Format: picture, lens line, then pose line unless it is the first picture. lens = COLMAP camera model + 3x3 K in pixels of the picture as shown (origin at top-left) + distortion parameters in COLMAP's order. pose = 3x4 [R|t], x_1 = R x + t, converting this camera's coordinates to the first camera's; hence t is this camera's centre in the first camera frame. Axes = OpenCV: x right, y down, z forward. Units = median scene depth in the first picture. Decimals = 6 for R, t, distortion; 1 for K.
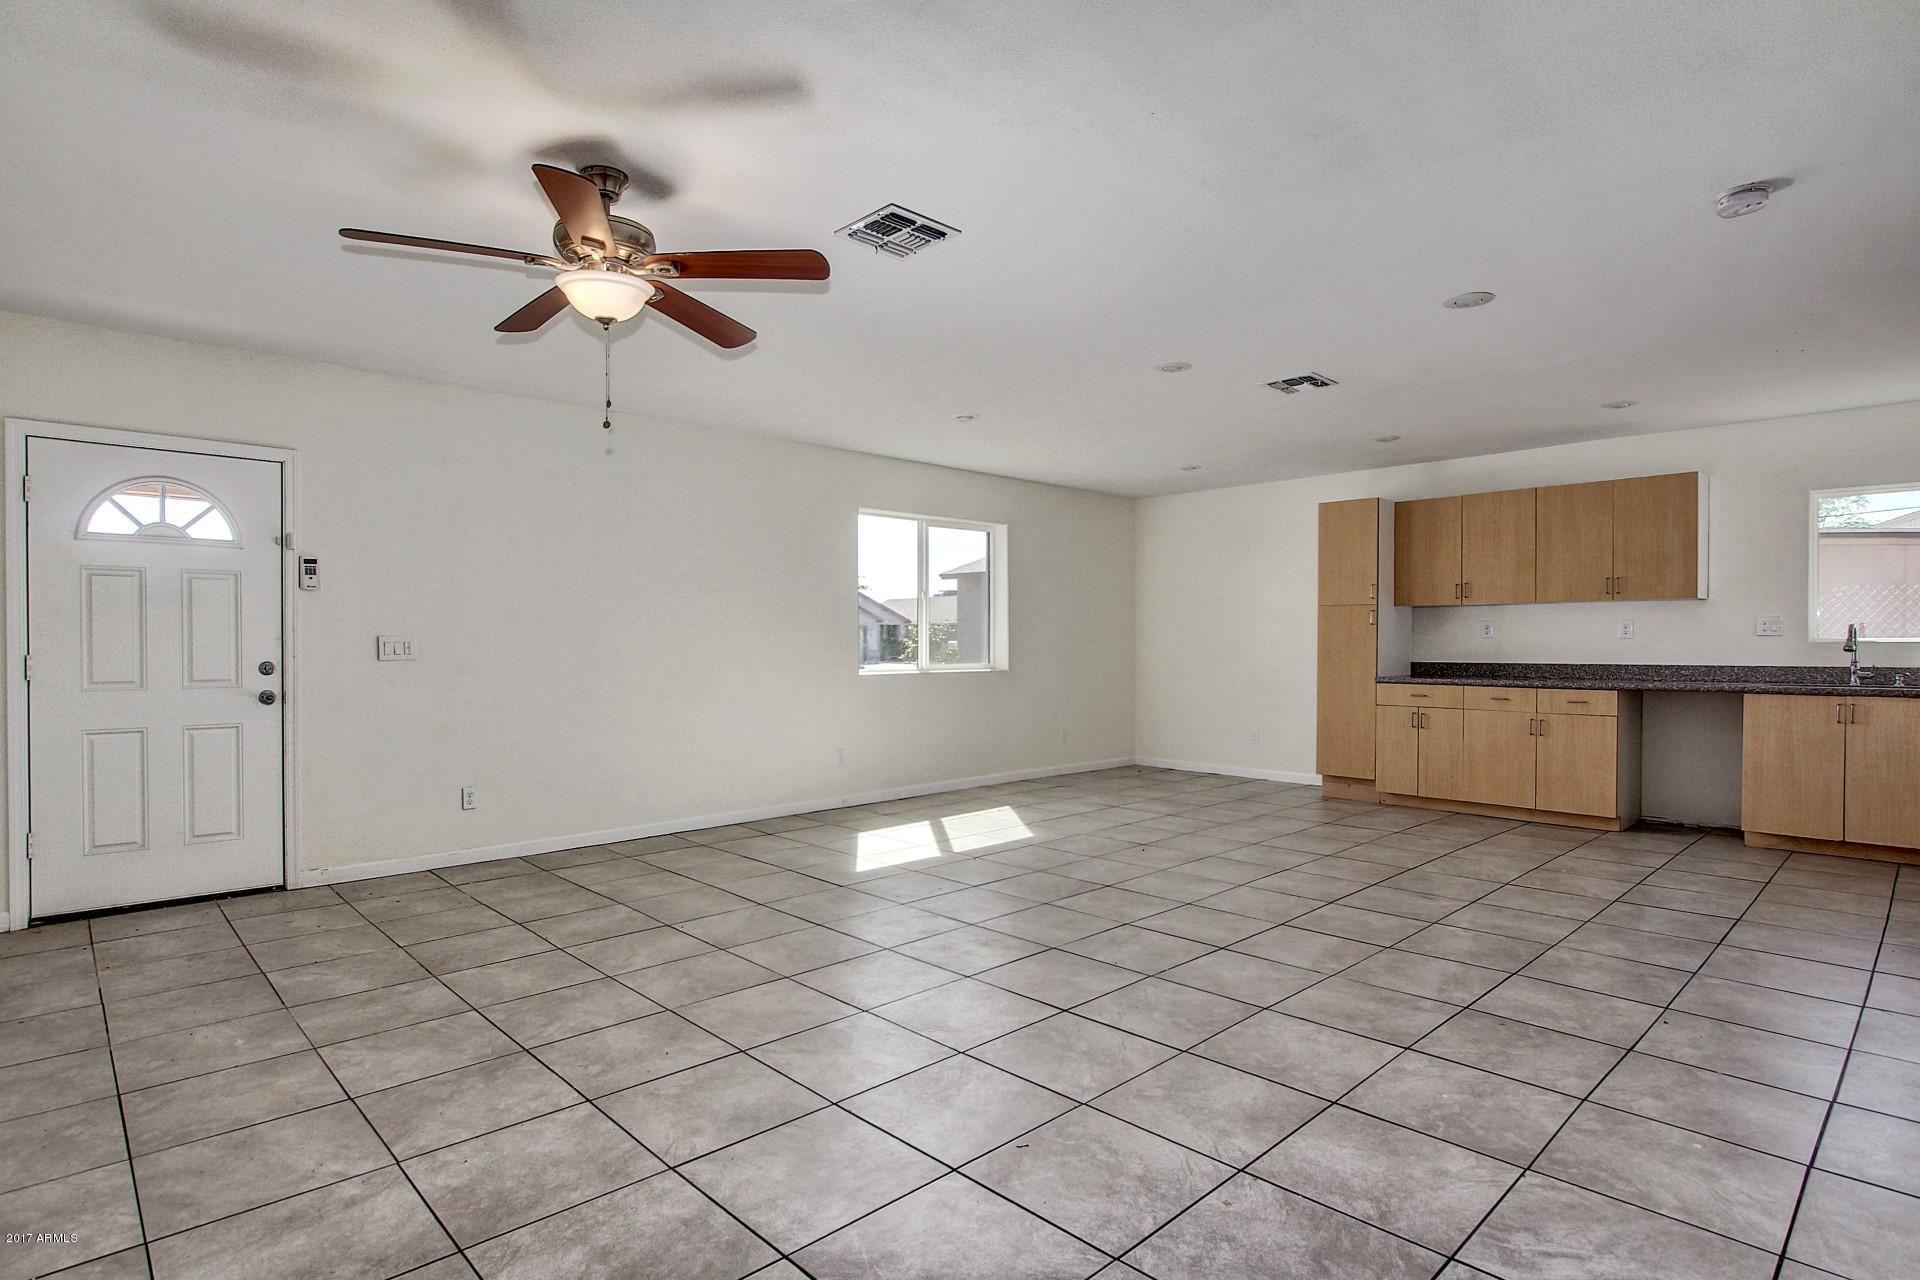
lens RADIAL K [[971.3, 0, 976.9], [0, 971.3, 656.4], [0, 0, 1]] dist [-0.020745, -0.000578]
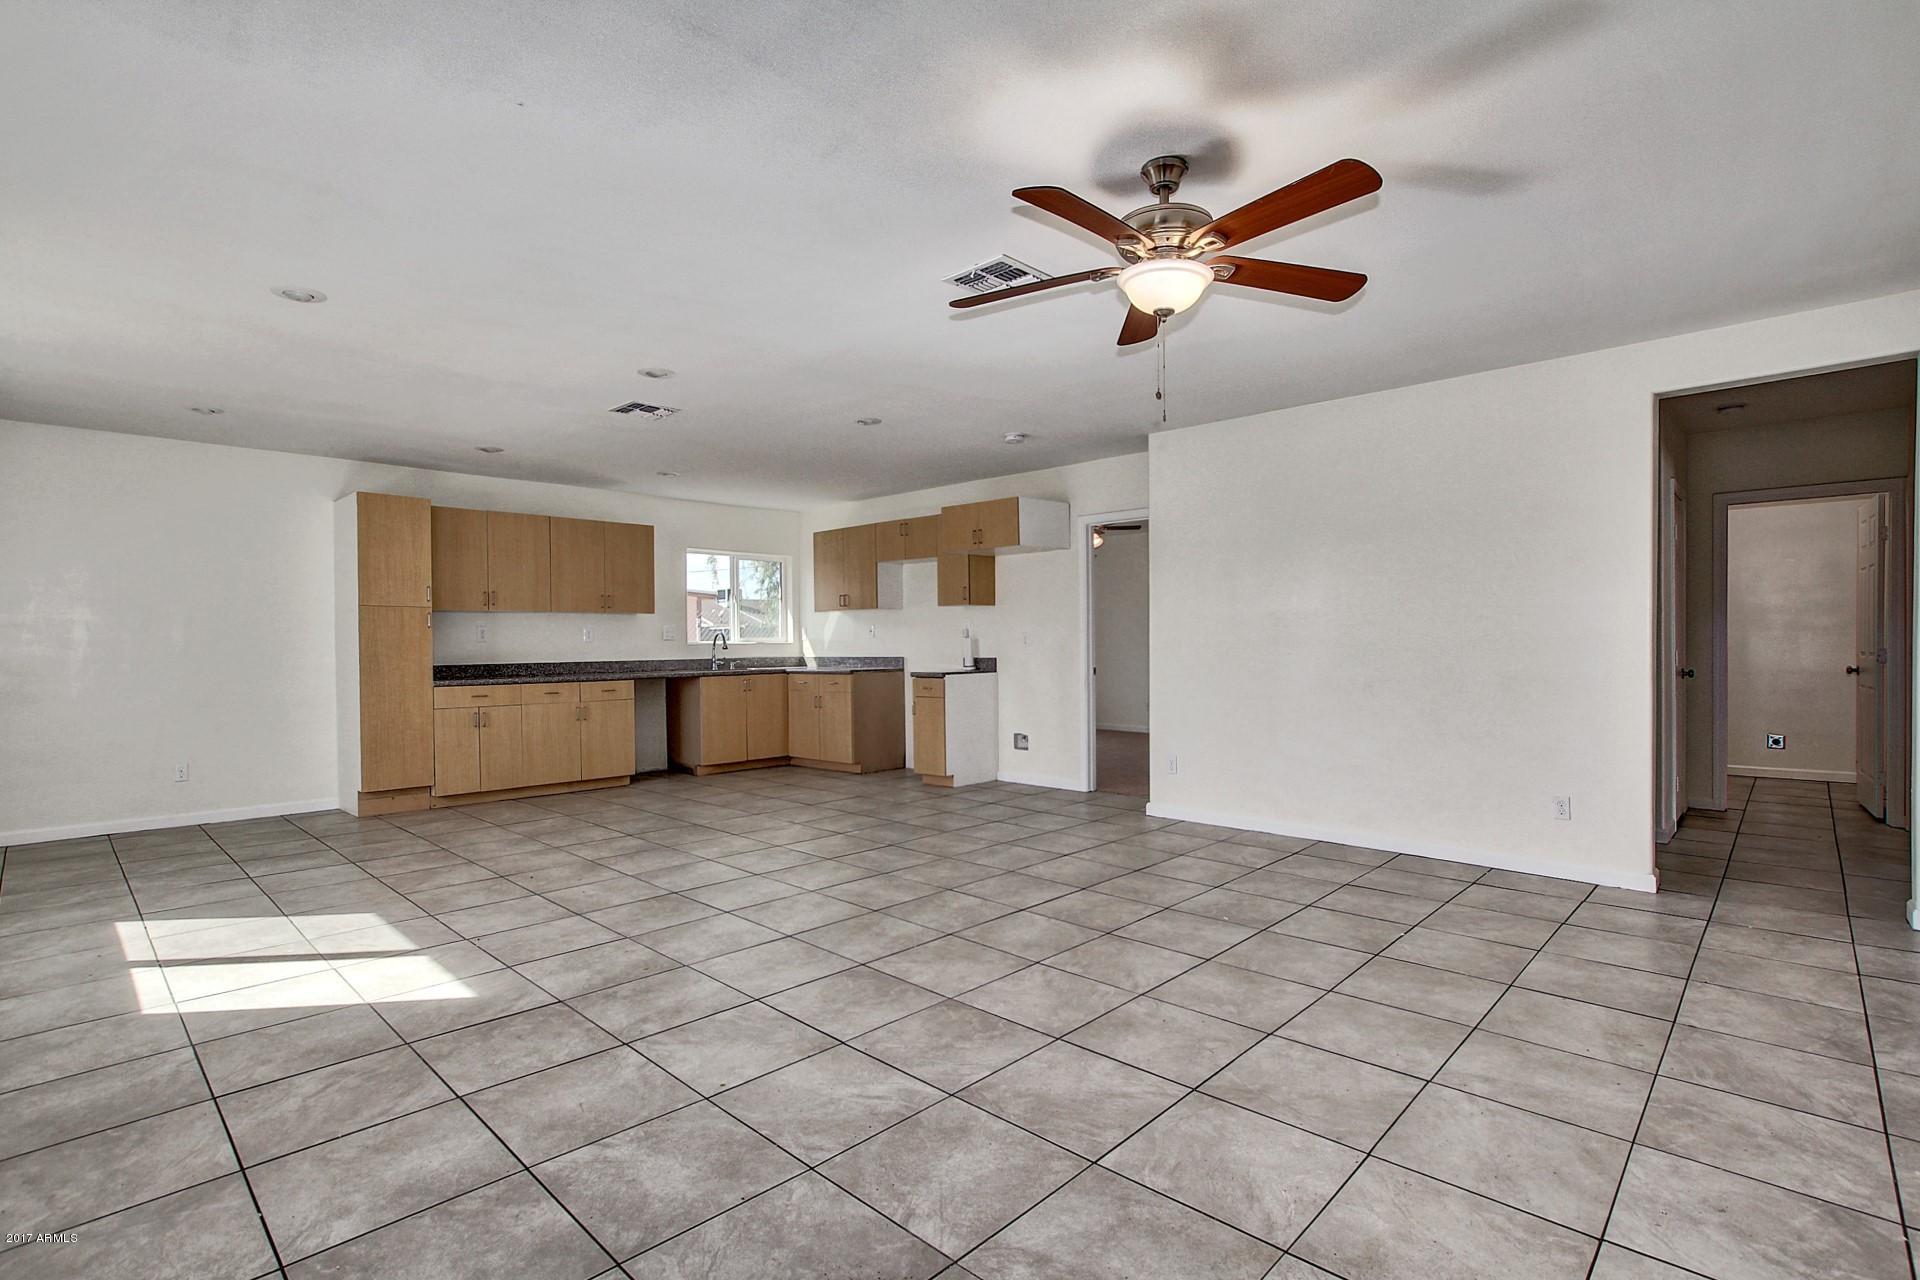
lens RADIAL K [[913.2, 0, 955.4], [0, 913.2, 597.3], [0, 0, 1]] dist [-0.015630, -0.000922]
pose [[-0.028894, 0.052094, 0.998224, -0.609278], [0.022933, 0.998413, -0.051440, -0.003809], [-0.999319, 0.021406, -0.030043, 0.568312]]
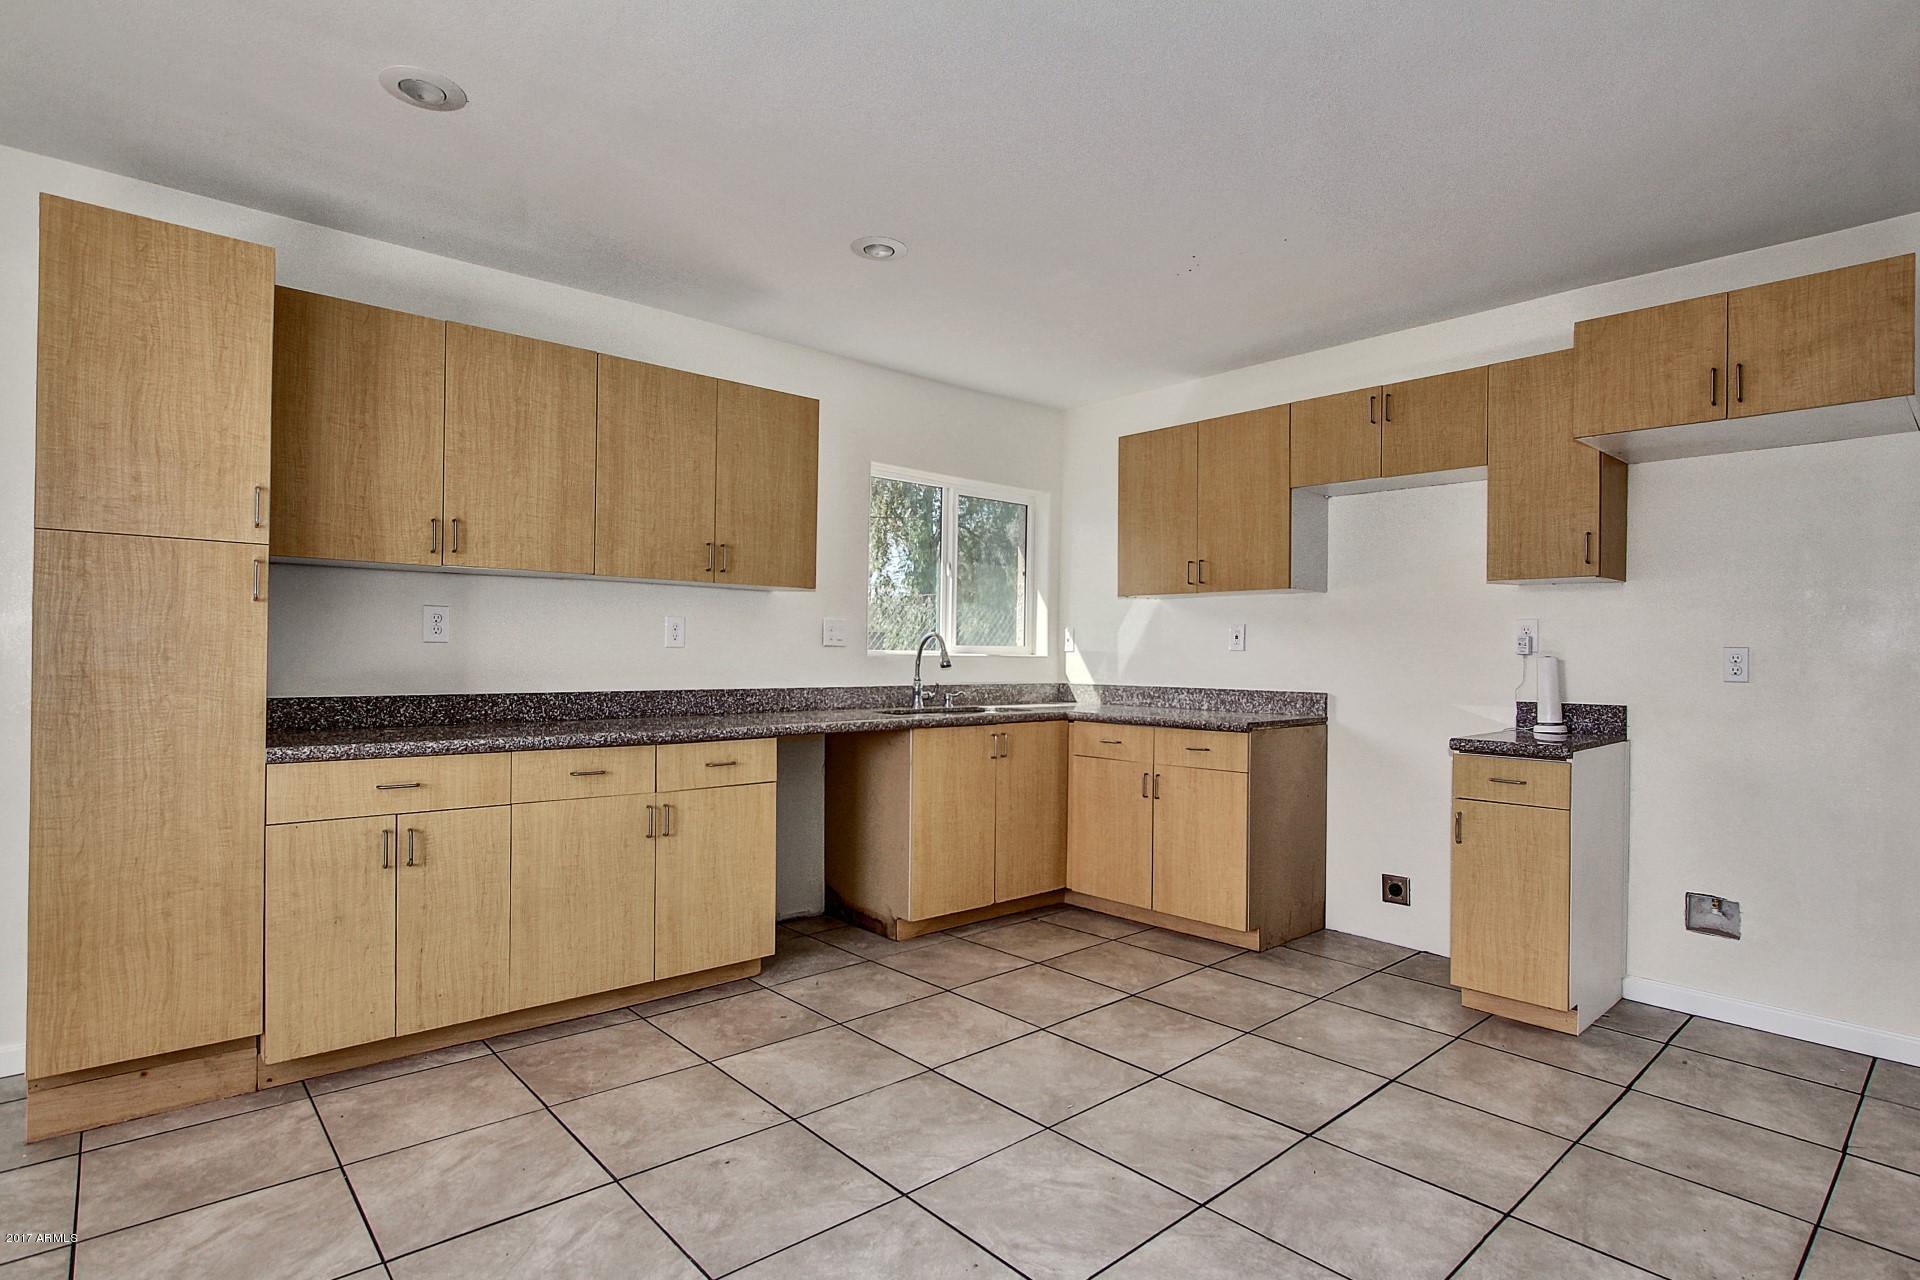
lens RADIAL K [[959.6, 0, 989.6], [0, 959.6, 654.2], [0, 0, 1]] dist [-0.031964, 0.000180]
pose [[0.035283, -0.001047, 0.999377, 0.083943], [0.000723, 0.999999, 0.001022, -0.015467], [-0.999377, 0.000687, 0.035284, 0.823716]]
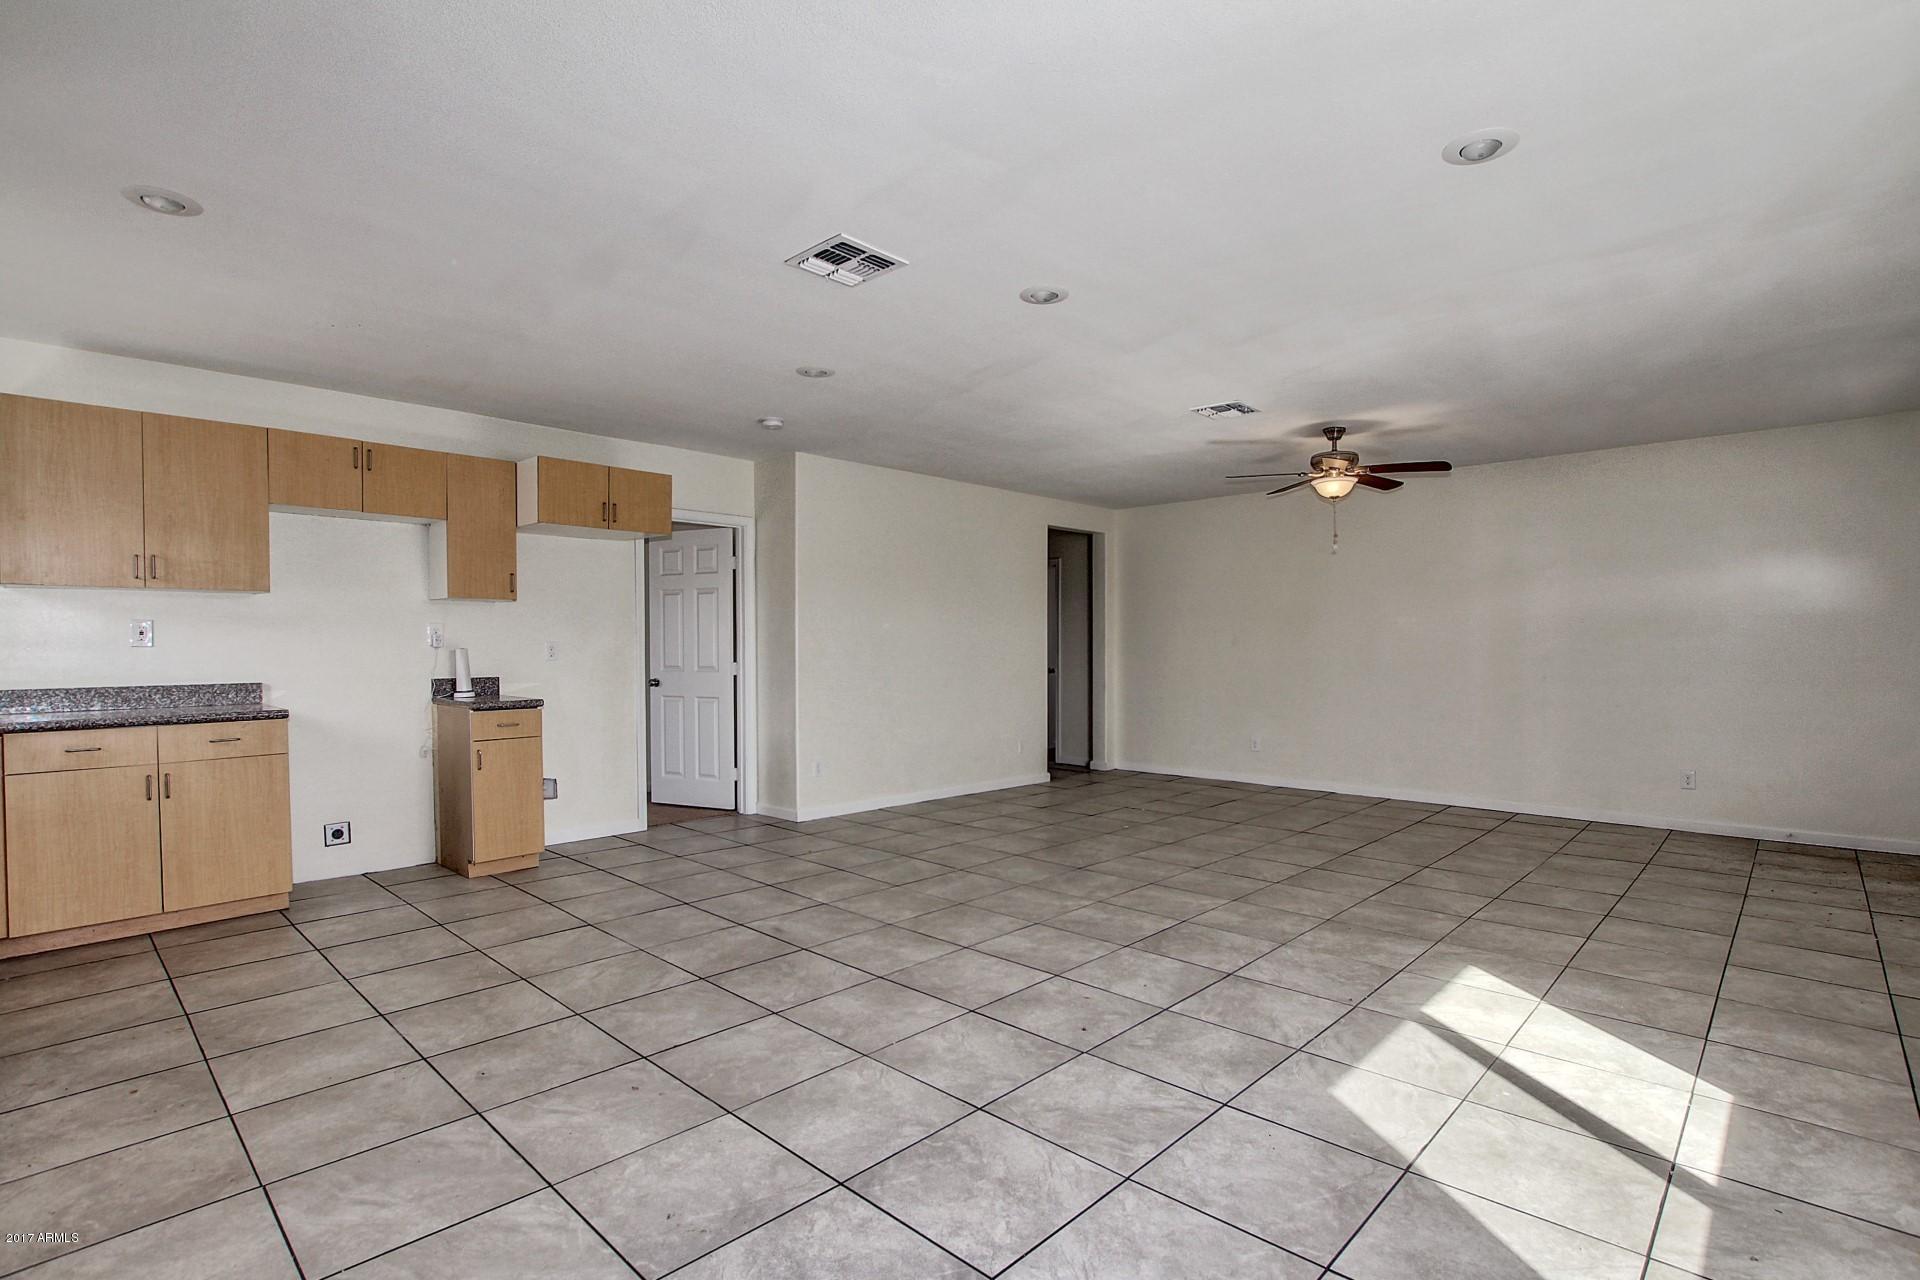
lens RADIAL K [[909.7, 0, 960.0], [0, 909.7, 640.0], [0, 0, 1]] dist [-0.027106, 0.000355]
pose [[-0.999207, 0.003898, -0.039620, 0.234855], [0.003710, 0.999981, 0.004822, -0.023096], [0.039638, 0.004671, -0.999203, 1.355503]]
